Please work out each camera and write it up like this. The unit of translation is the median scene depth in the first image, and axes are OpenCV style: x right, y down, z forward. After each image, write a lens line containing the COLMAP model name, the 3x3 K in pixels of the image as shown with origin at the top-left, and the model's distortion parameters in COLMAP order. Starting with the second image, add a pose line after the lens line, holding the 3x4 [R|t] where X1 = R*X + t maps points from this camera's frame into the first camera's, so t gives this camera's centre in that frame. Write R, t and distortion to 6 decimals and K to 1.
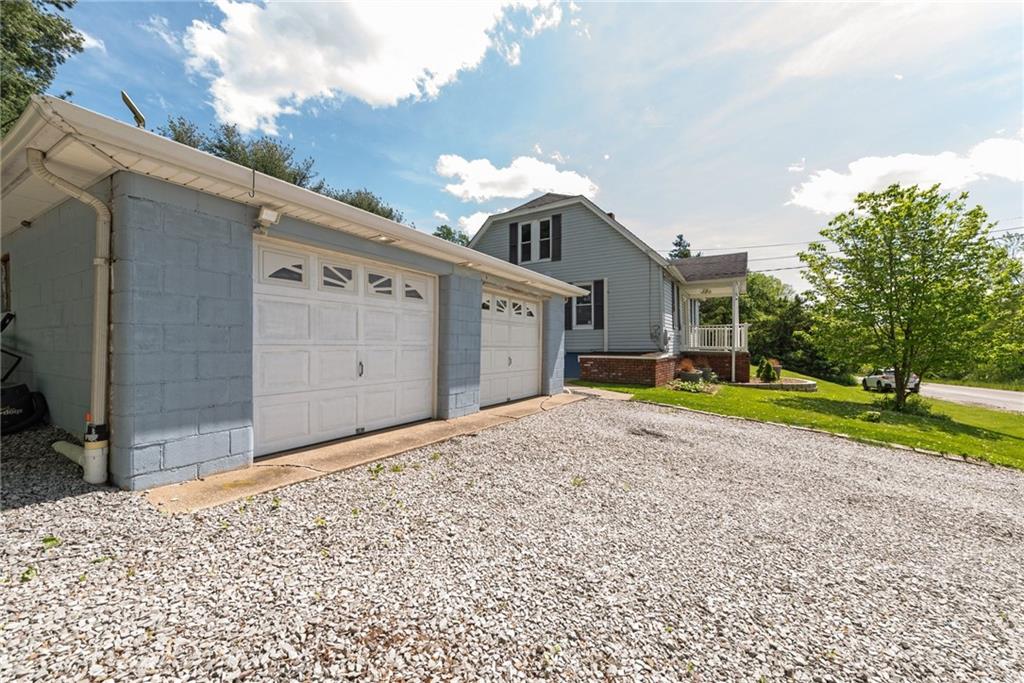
lens RADIAL K [[405.5, 0, 512.2], [0, 405.5, 340.1], [0, 0, 1]] dist [0.001806, 0.000195]
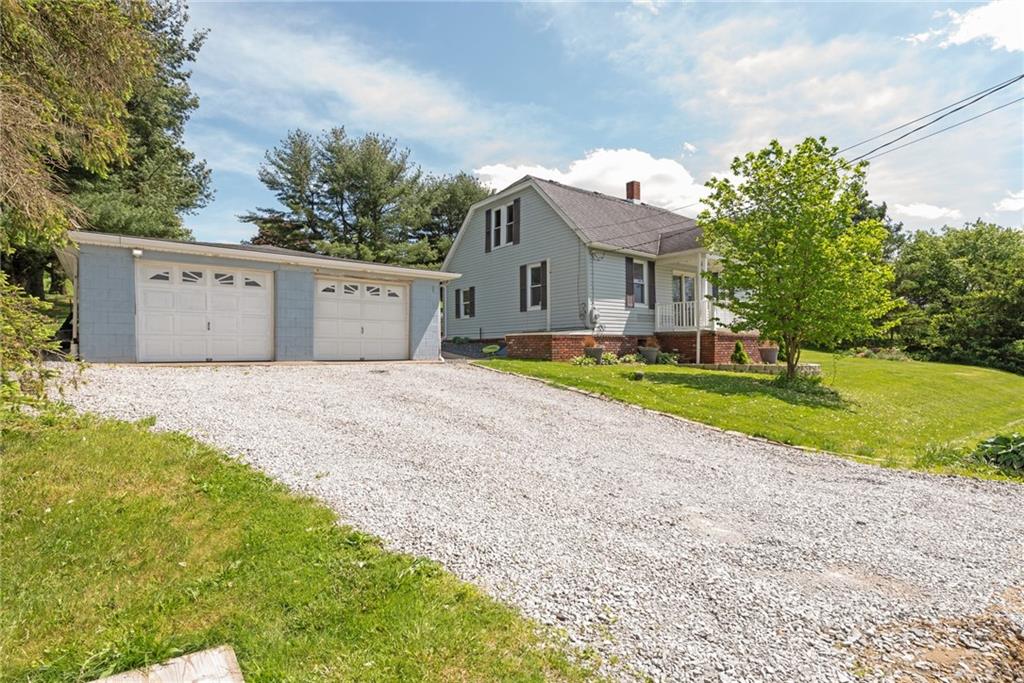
lens RADIAL K [[523.4, 0, 513.6], [0, 523.4, 345.4], [0, 0, 1]] dist [-0.004131, -0.000477]
pose [[0.931687, -0.005367, -0.363222, 1.463257], [0.007916, 0.999953, 0.005531, 0.129271], [0.363175, -0.008029, 0.931686, -0.579825]]
